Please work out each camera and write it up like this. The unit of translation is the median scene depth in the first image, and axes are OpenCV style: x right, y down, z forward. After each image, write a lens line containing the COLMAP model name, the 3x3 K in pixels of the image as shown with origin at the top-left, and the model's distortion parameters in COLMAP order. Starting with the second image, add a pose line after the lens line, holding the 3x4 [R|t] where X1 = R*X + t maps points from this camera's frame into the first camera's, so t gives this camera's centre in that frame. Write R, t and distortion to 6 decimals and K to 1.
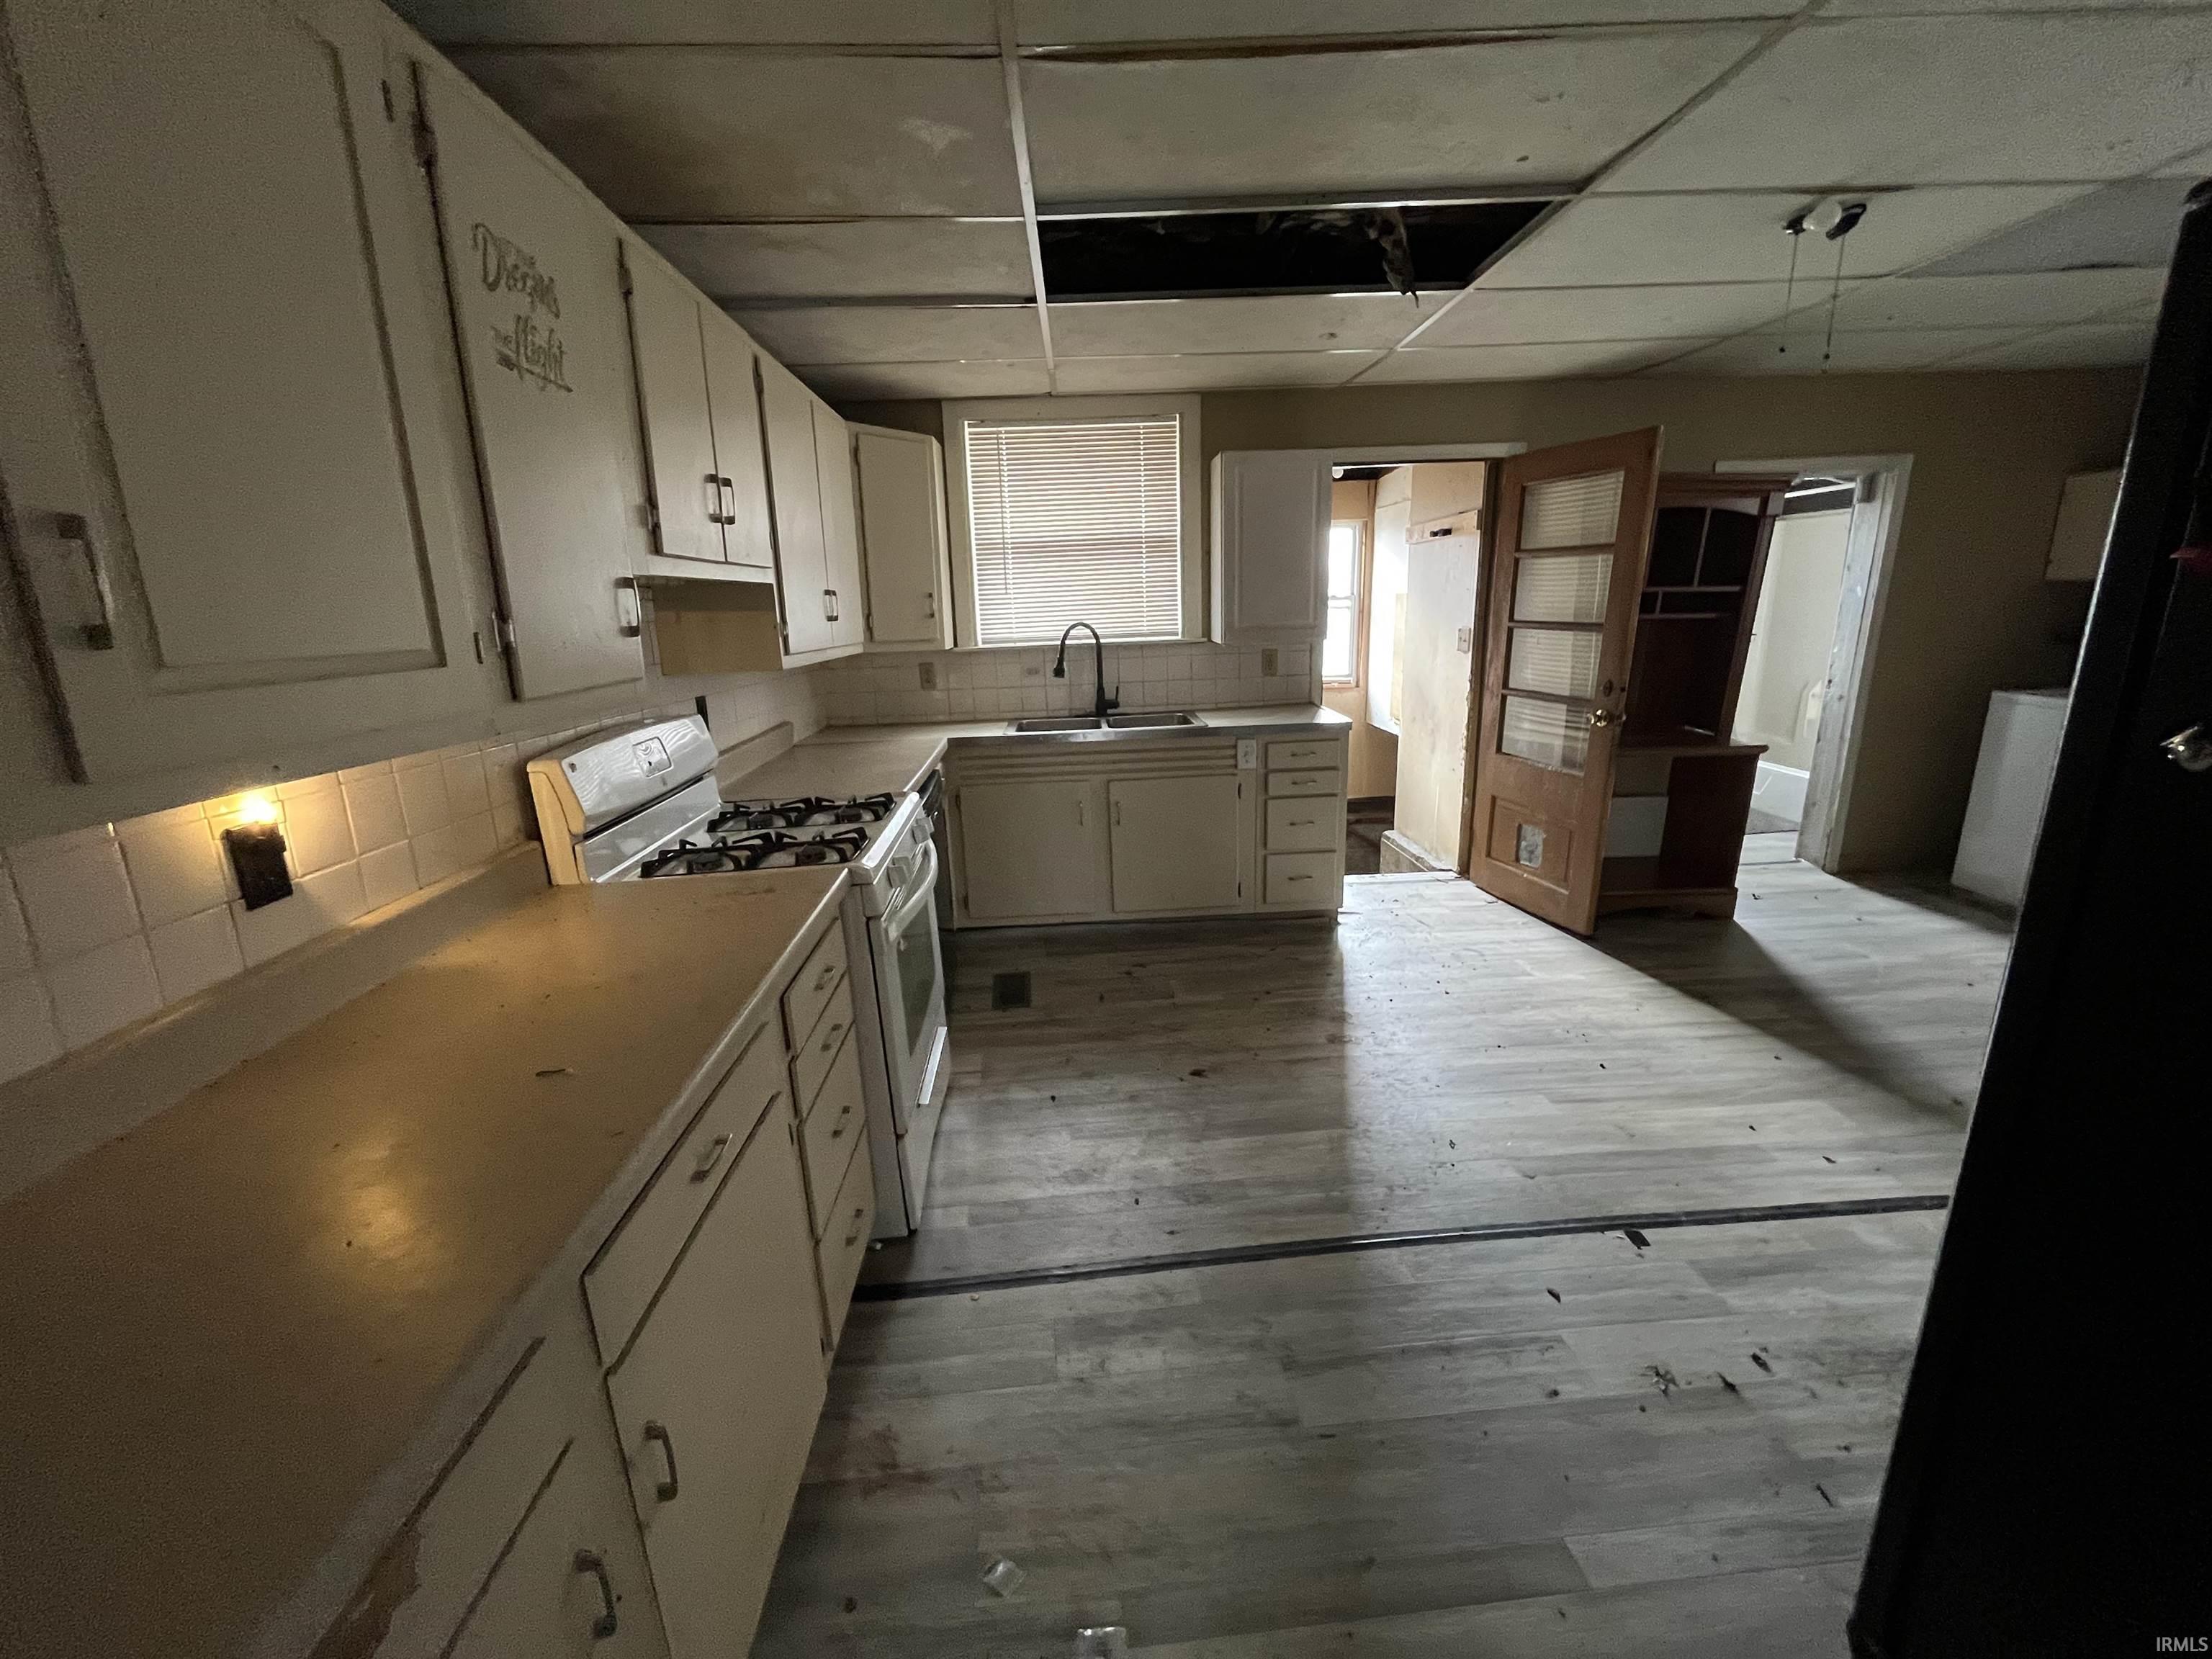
lens RADIAL K [[891.4, 0, 1101.5], [0, 891.4, 826.9], [0, 0, 1]] dist [-0.002222, -0.000197]
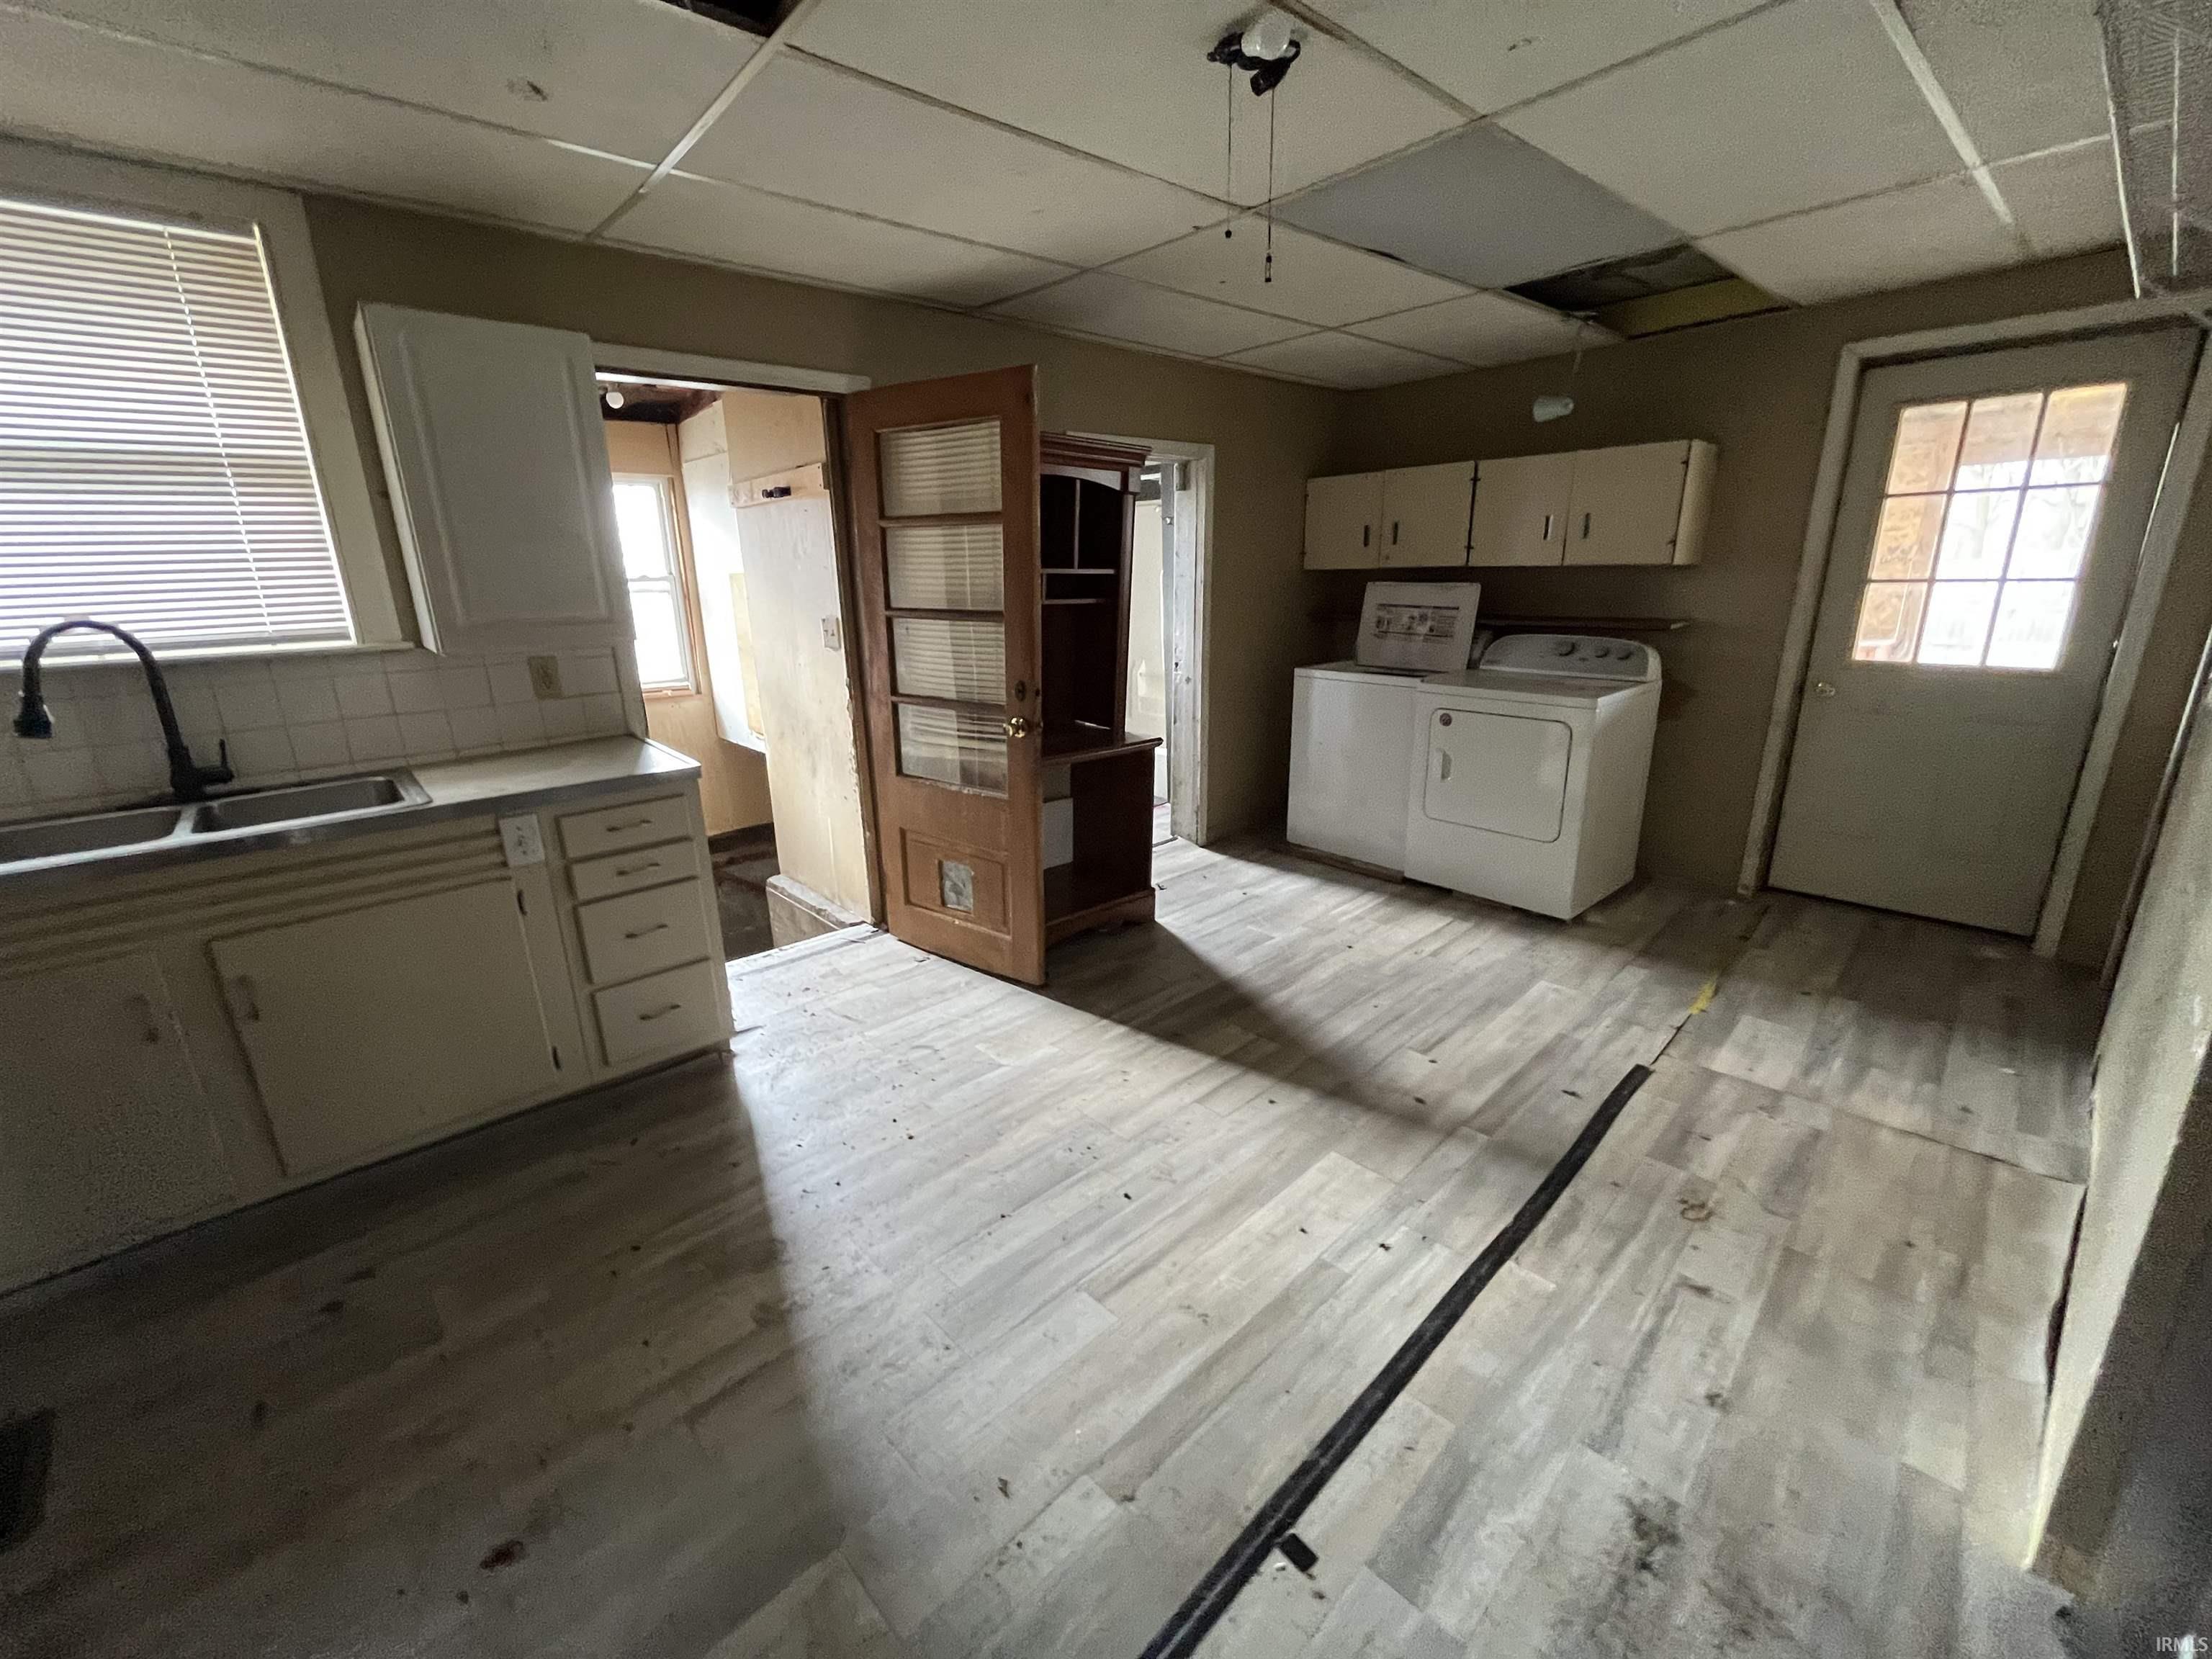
lens RADIAL K [[891.4, 0, 1102.5], [0, 891.4, 831.0], [0, 0, 1]] dist [-0.002222, -0.000197]
pose [[0.765591, -0.163073, 0.622316, 0.088427], [0.150376, 0.985904, 0.073352, -0.071156], [-0.625506, 0.037423, 0.779321, 0.293735]]
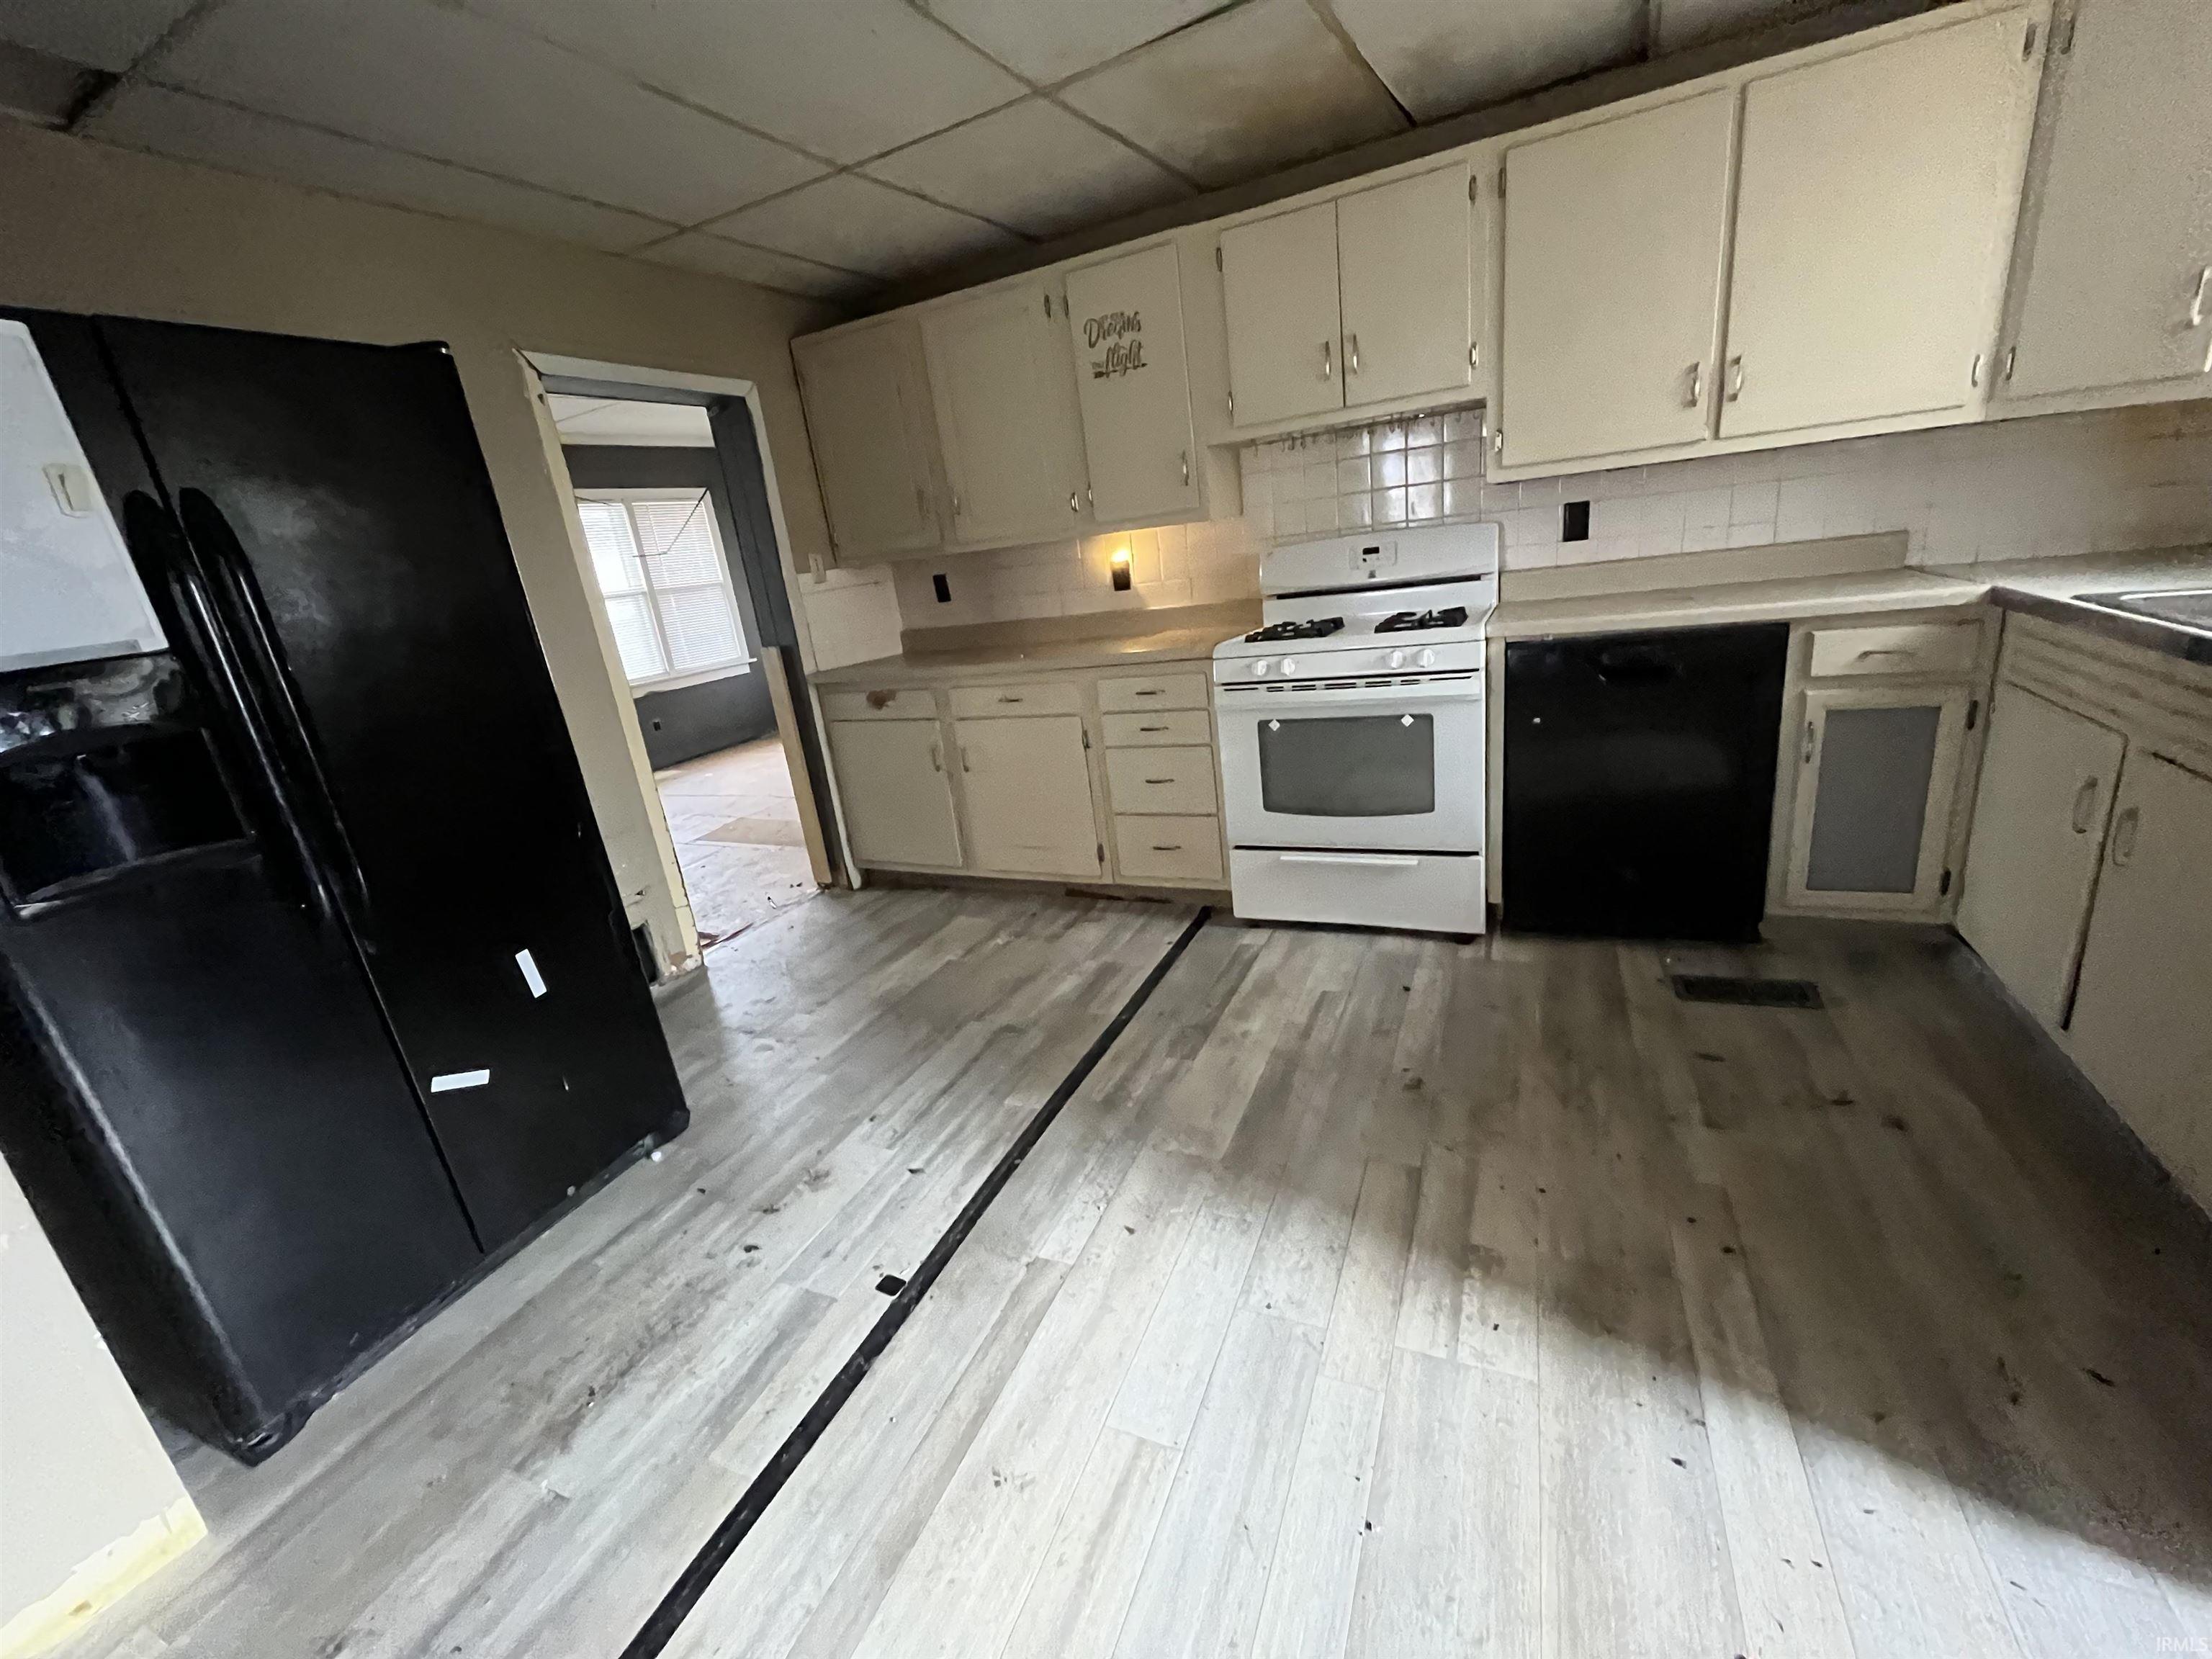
lens RADIAL K [[891.4, 0, 1103.4], [0, 891.4, 825.4], [0, 0, 1]] dist [-0.002222, -0.000197]
pose [[-0.469032, 0.351700, -0.810133, 0.541850], [-0.077175, 0.897460, 0.434292, -0.153899], [0.879803, 0.266219, -0.393795, 0.729826]]
